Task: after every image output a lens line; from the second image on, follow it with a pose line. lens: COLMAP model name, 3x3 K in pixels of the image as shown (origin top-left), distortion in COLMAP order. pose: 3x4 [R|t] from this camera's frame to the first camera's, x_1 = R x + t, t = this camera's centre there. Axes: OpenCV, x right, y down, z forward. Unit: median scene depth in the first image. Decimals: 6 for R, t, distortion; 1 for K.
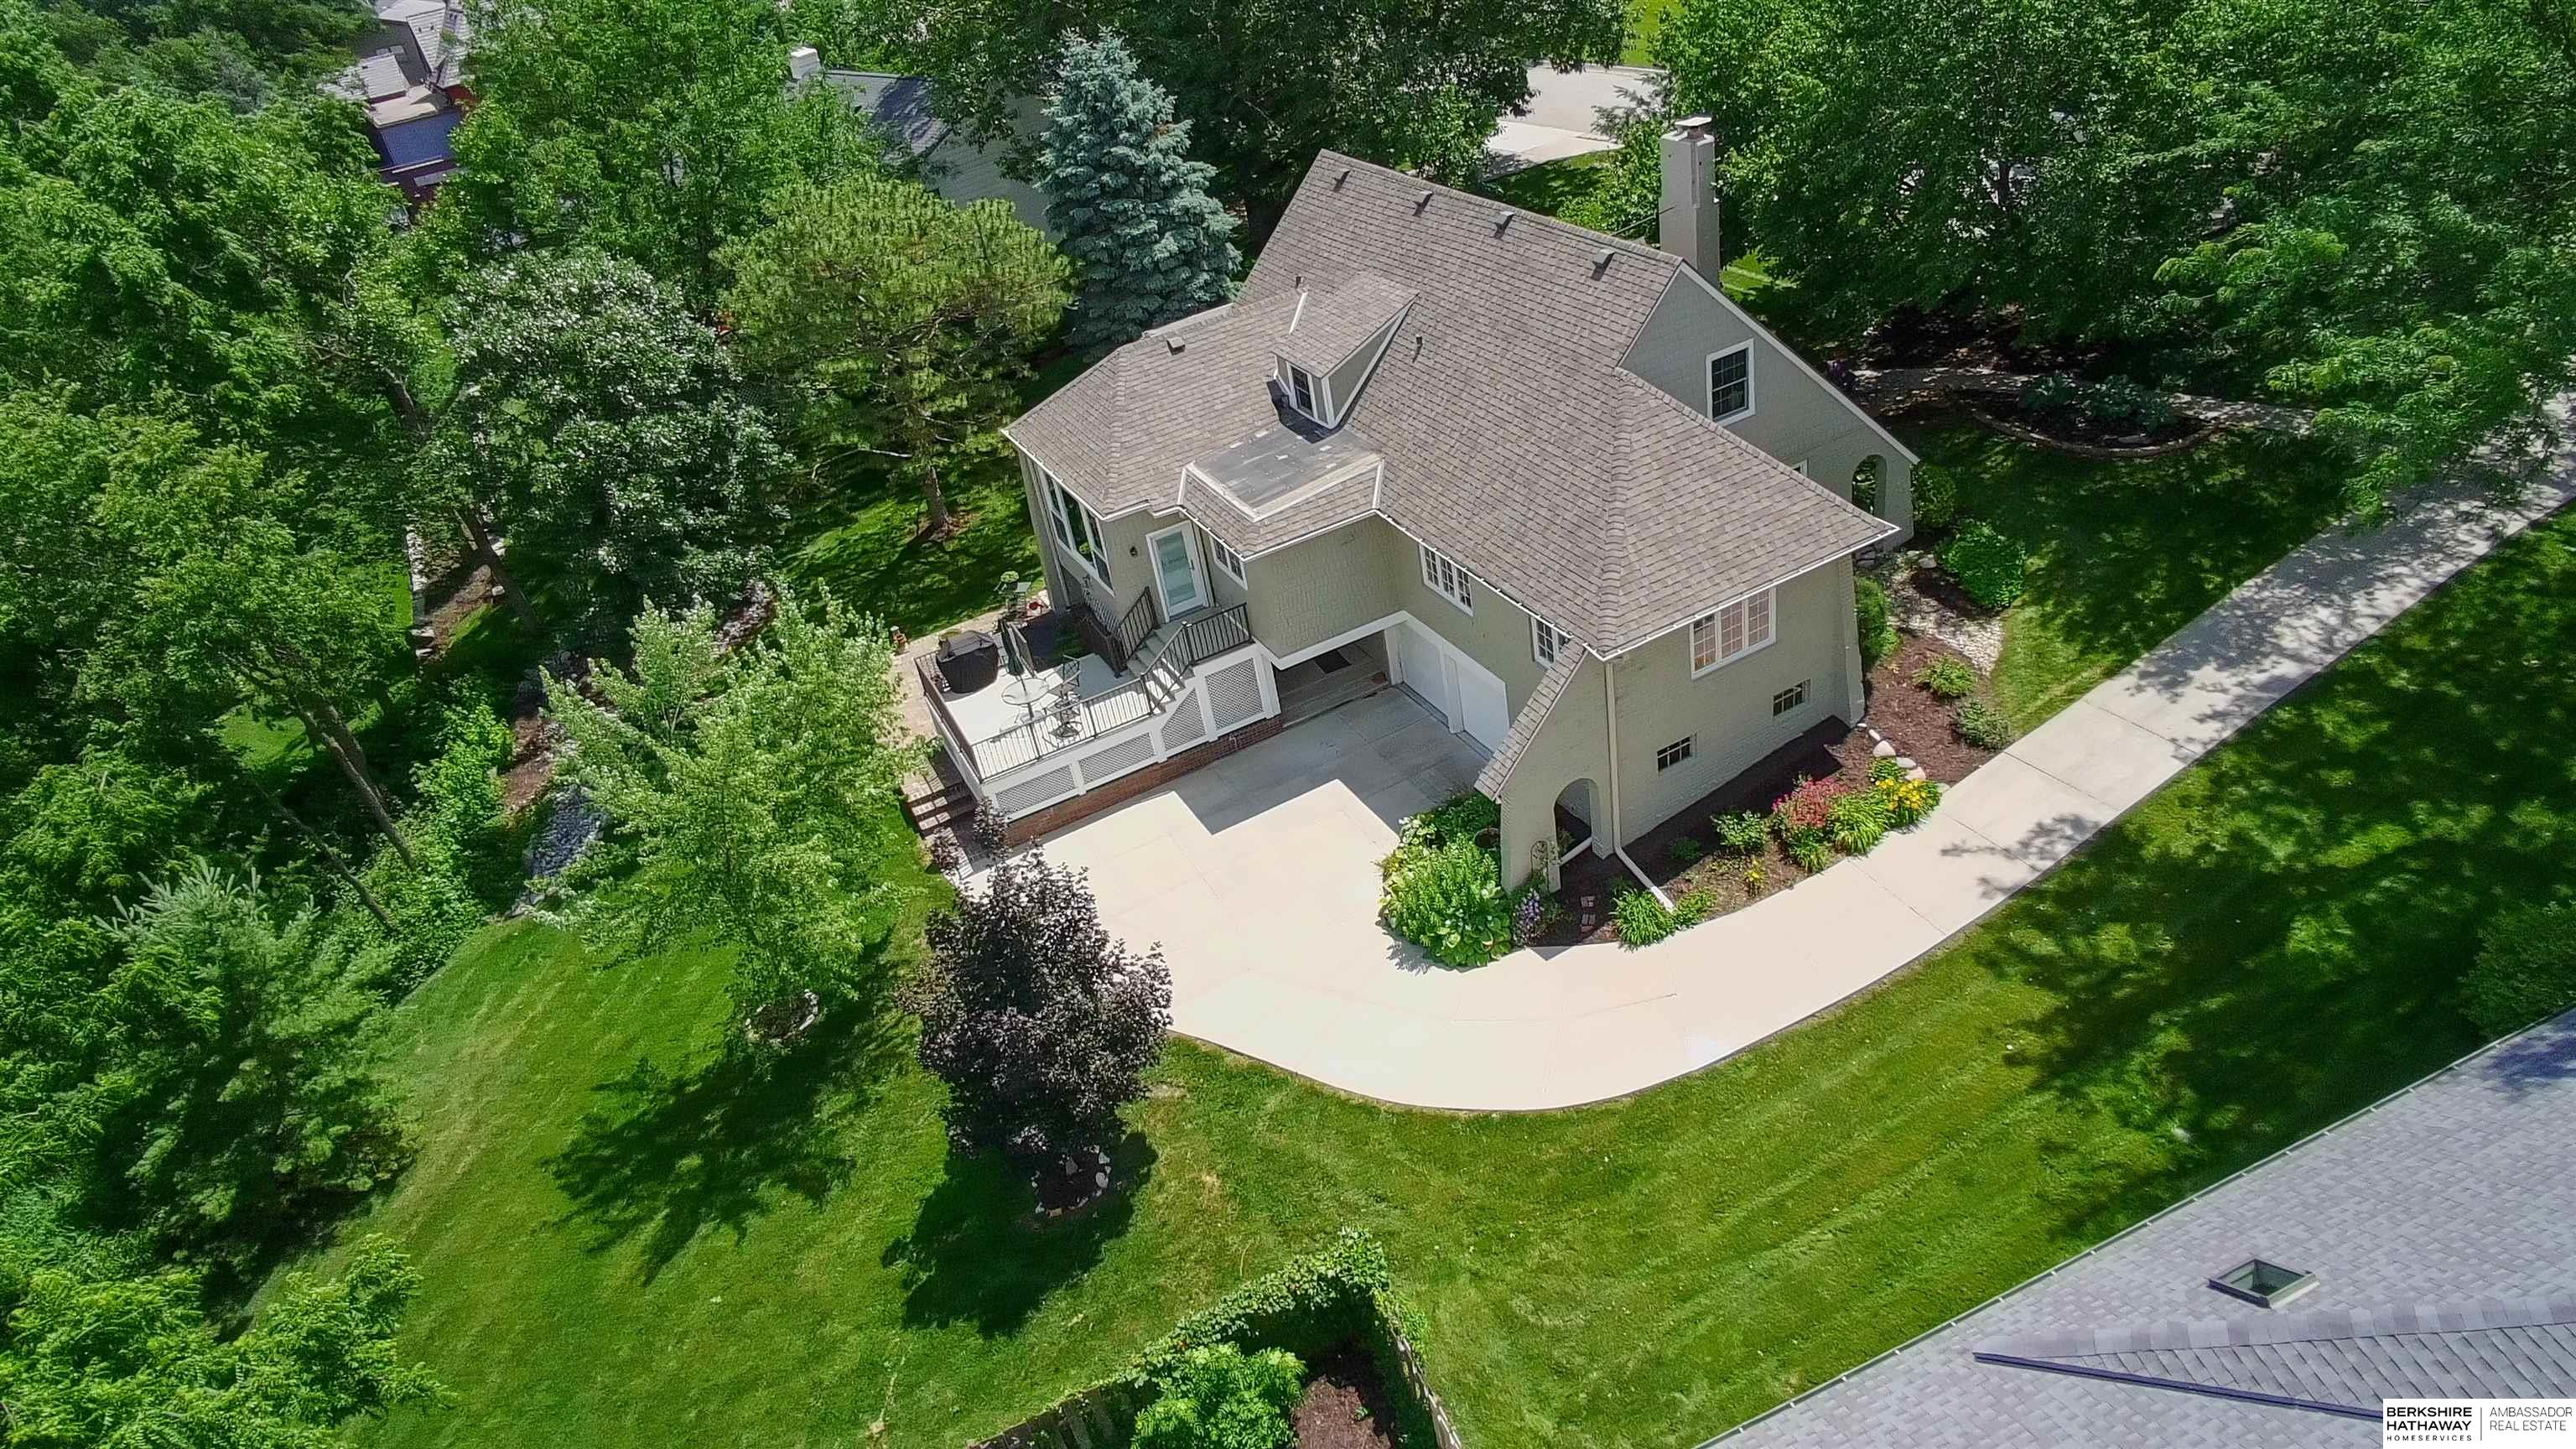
lens RADIAL K [[1578.7, 0, 1299.2], [0, 1578.7, 729.7], [0, 0, 1]] dist [-0.047643, 0.019341]
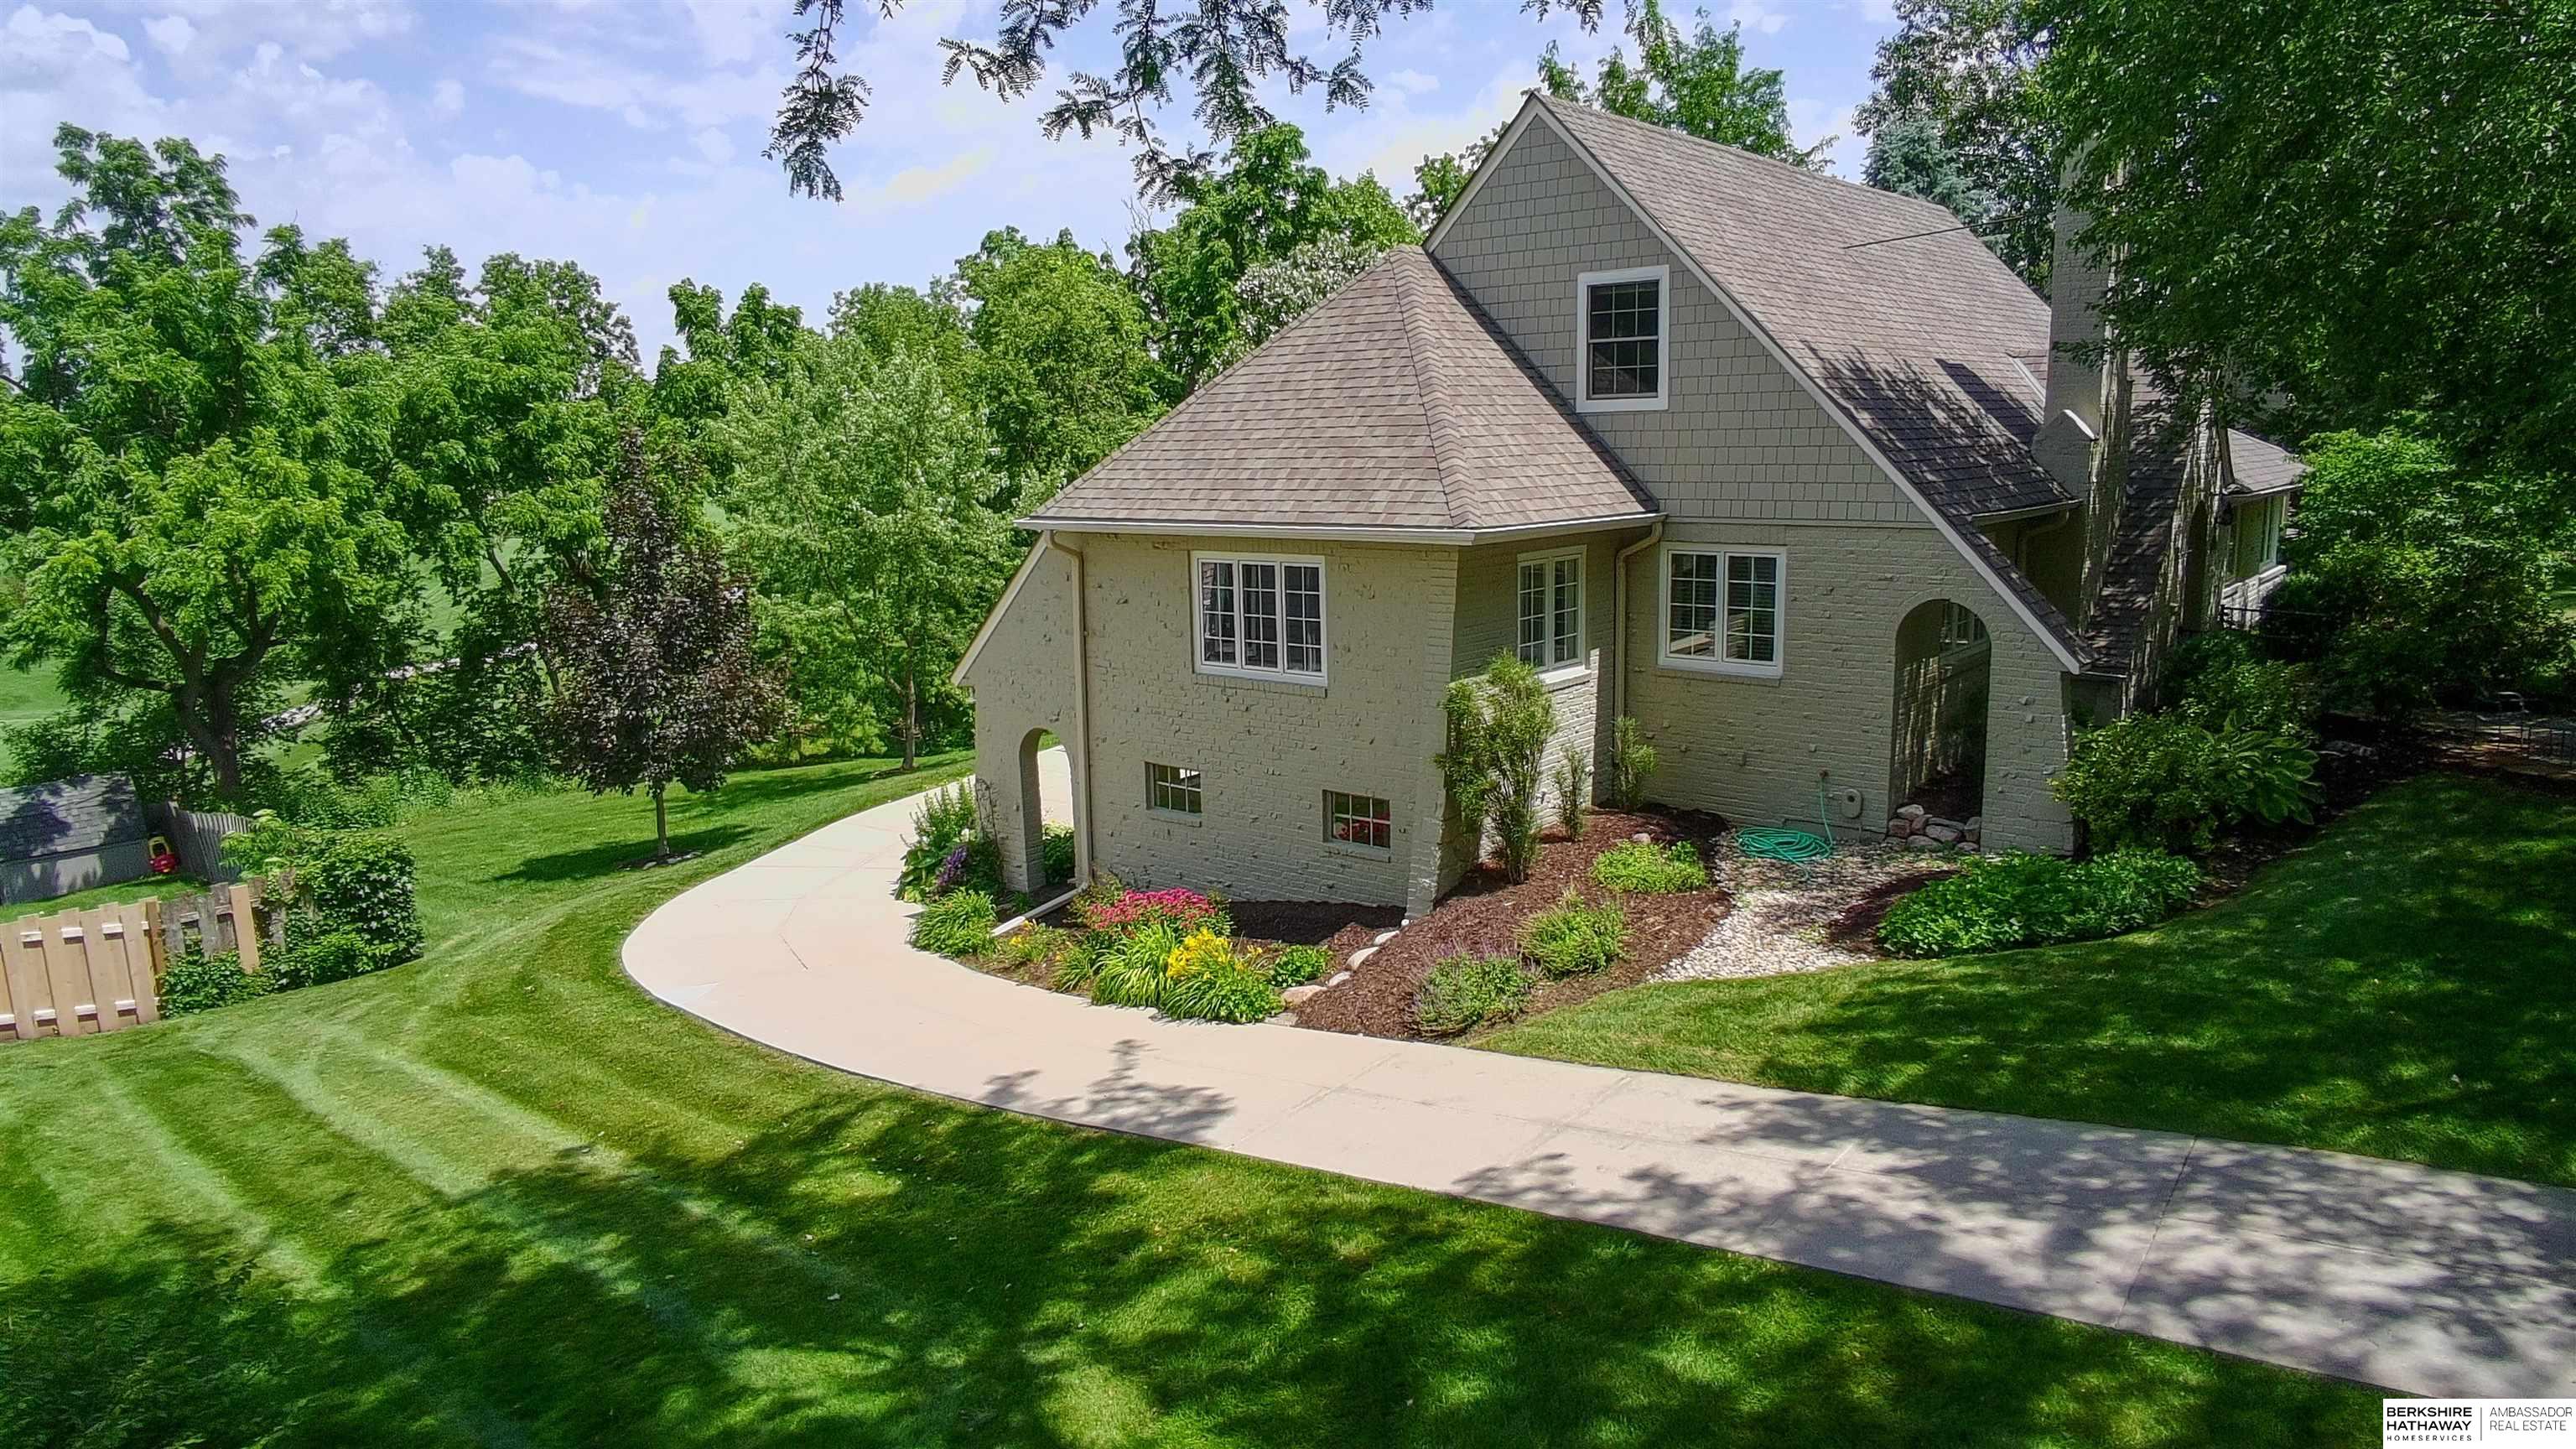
lens RADIAL K [[1746.5, 0, 1294.3], [0, 1746.5, 721.6], [0, 0, 1]] dist [0.001396, 0.000299]
pose [[0.353301, 0.287018, -0.890393, 0.871103], [-0.552955, 0.831786, 0.048718, -0.069212], [0.754599, 0.475135, 0.452578, 0.705391]]
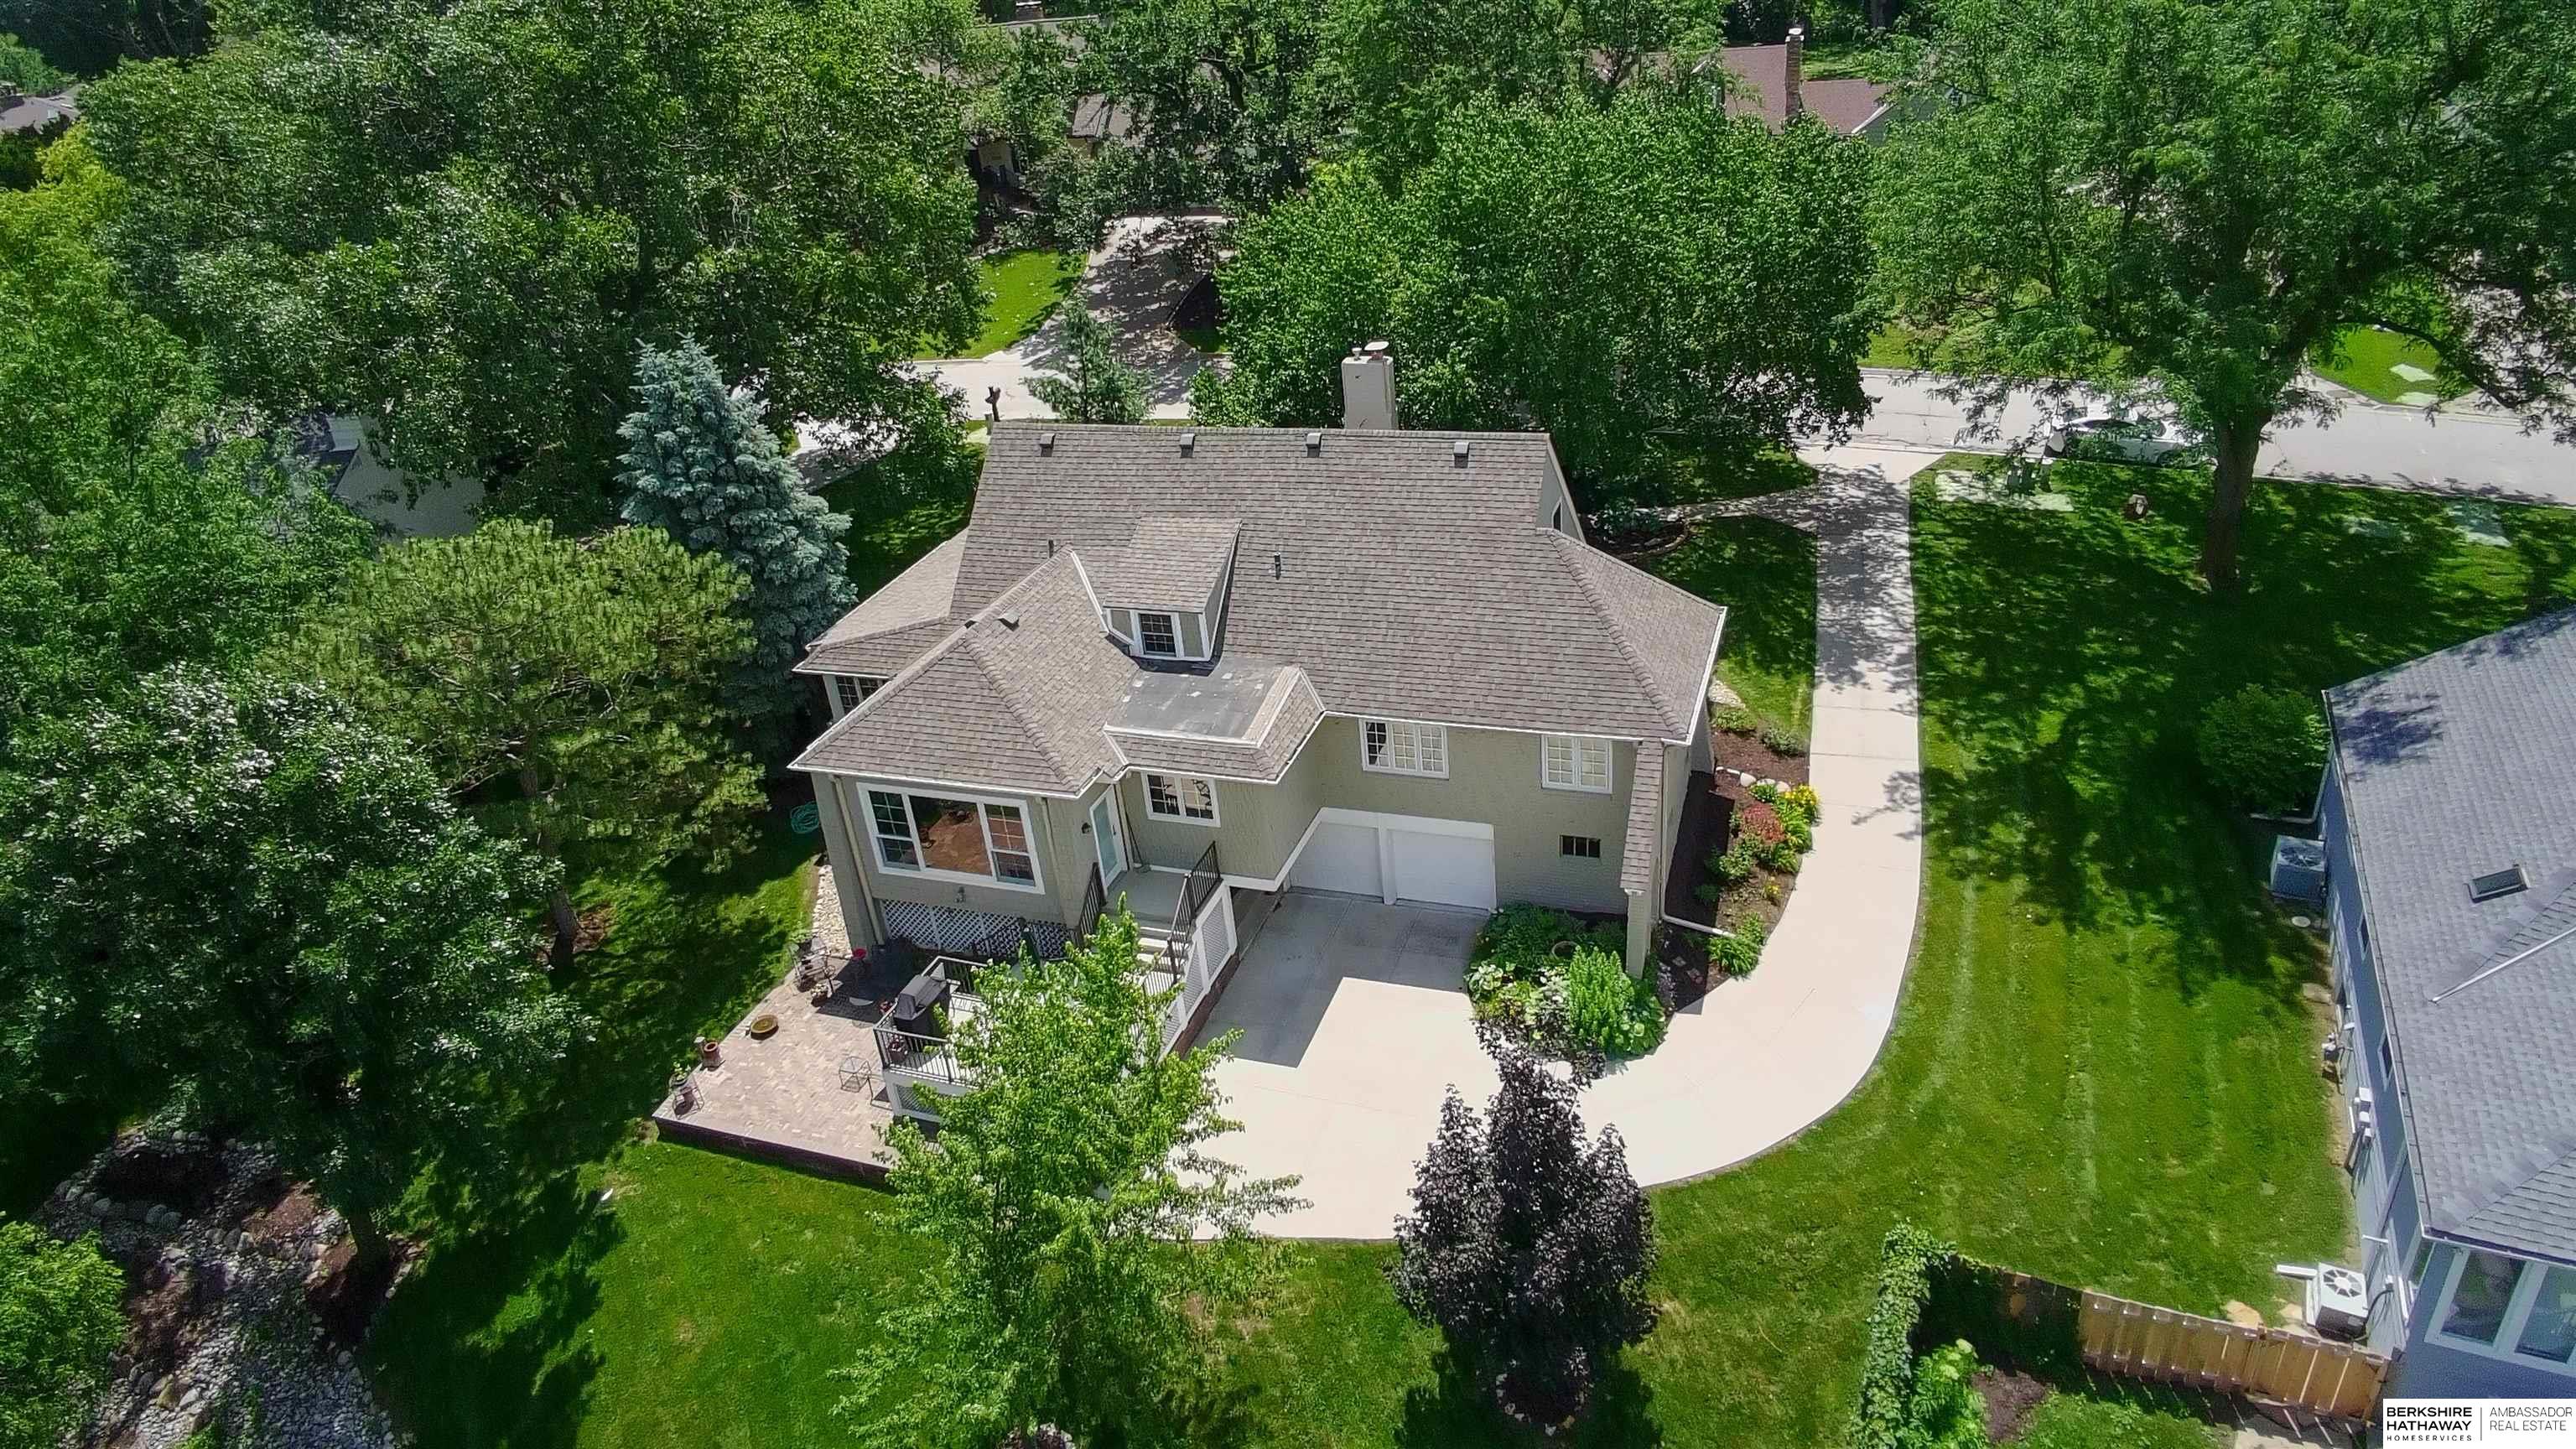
lens RADIAL K [[1578.7, 0, 1278.5], [0, 1578.7, 728.6], [0, 0, 1]] dist [-0.047643, 0.019341]
pose [[0.737179, -0.240096, 0.631601, -0.728513], [0.352751, 0.934000, -0.056667, -0.090408], [-0.576310, 0.264572, 0.773220, 0.229705]]
